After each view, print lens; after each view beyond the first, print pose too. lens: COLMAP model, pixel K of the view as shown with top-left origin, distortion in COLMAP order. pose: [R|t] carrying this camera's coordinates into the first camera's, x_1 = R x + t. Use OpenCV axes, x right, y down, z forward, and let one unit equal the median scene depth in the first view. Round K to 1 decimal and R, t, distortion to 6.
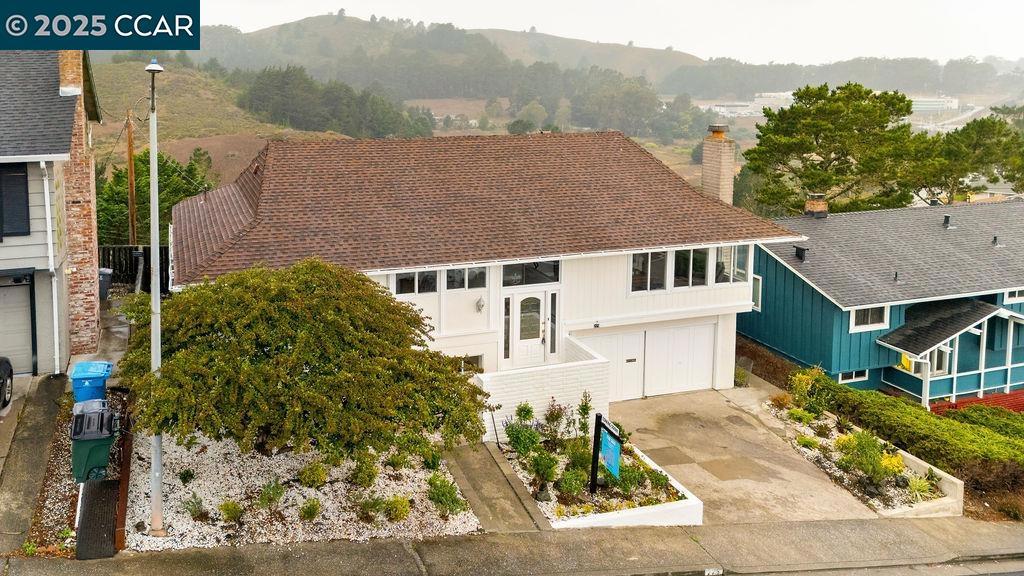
lens RADIAL K [[778.4, 0, 418.6], [0, 778.4, 142.0], [0, 0, 1]] dist [0.027350, 0.000202]
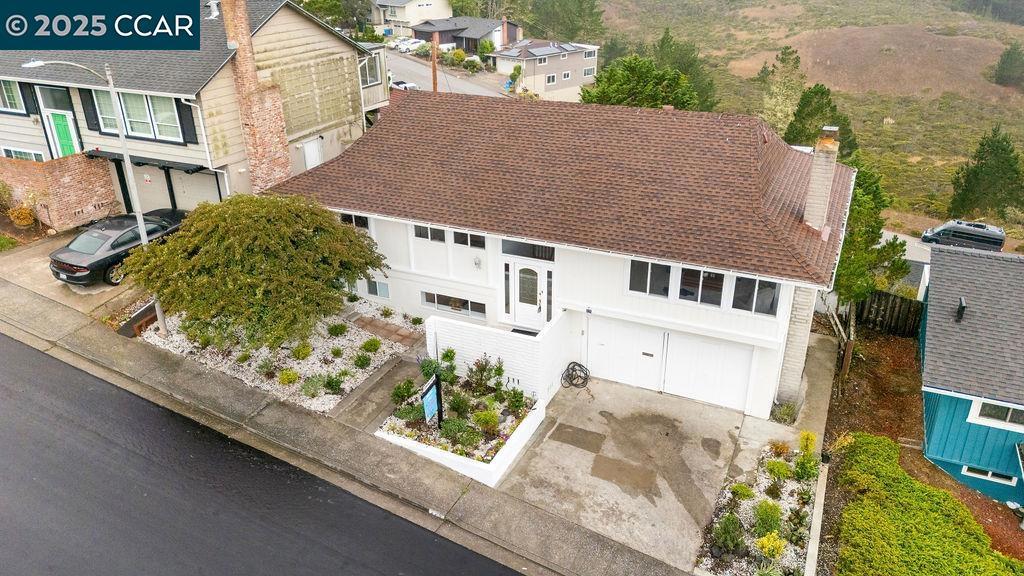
lens RADIAL K [[726.8, 0, 515.8], [0, 726.8, 305.4], [0, 0, 1]] dist [0.053797, -0.050156]
pose [[0.728654, 0.293011, -0.619037, 0.759707], [-0.049329, 0.923966, 0.379280, -0.135481], [0.683103, -0.245827, 0.687706, 0.270463]]
